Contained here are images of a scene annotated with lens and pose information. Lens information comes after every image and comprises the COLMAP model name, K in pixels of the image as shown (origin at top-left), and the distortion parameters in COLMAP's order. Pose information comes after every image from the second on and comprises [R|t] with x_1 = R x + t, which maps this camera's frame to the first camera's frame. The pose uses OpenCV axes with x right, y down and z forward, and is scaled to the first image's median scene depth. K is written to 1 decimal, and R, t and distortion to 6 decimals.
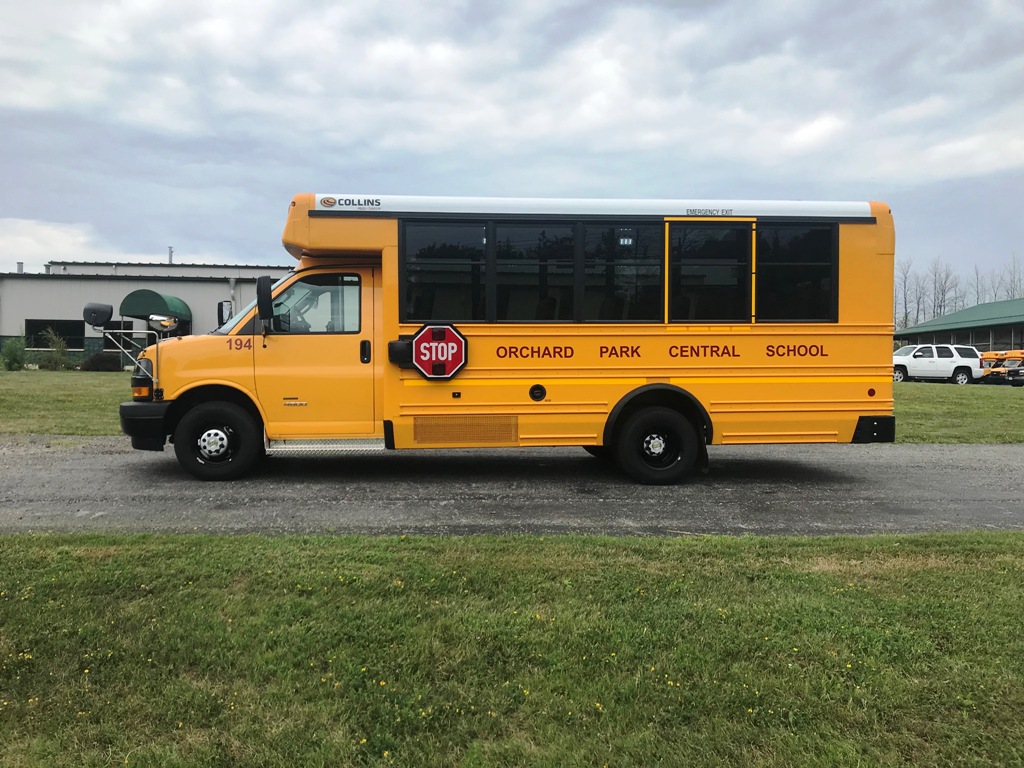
lens RADIAL K [[843.2, 0, 512.0], [0, 843.2, 384.0], [0, 0, 1]] dist [0.142731, -0.366479]
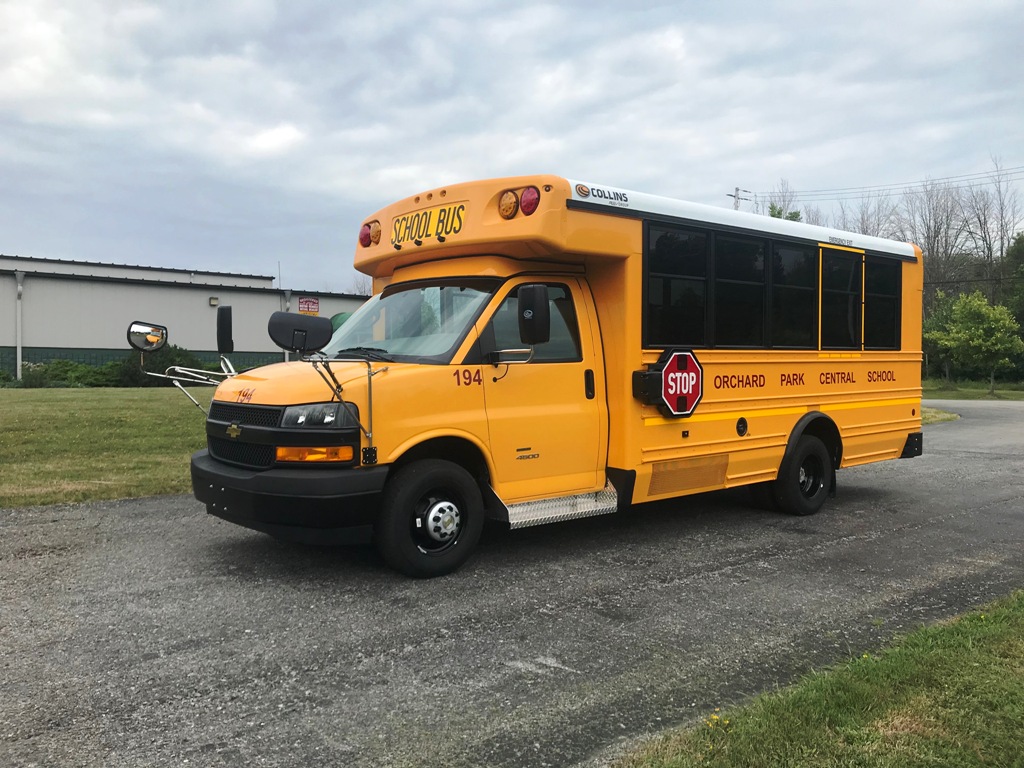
lens RADIAL K [[843.6, 0, 512.0], [0, 843.6, 384.0], [0, 0, 1]] dist [-0.000034, -0.224117]
pose [[0.832352, -0.016118, 0.554013, -0.665319], [0.016191, 0.999858, 0.004764, -0.043178], [-0.554011, 0.005004, 0.832494, 0.391386]]
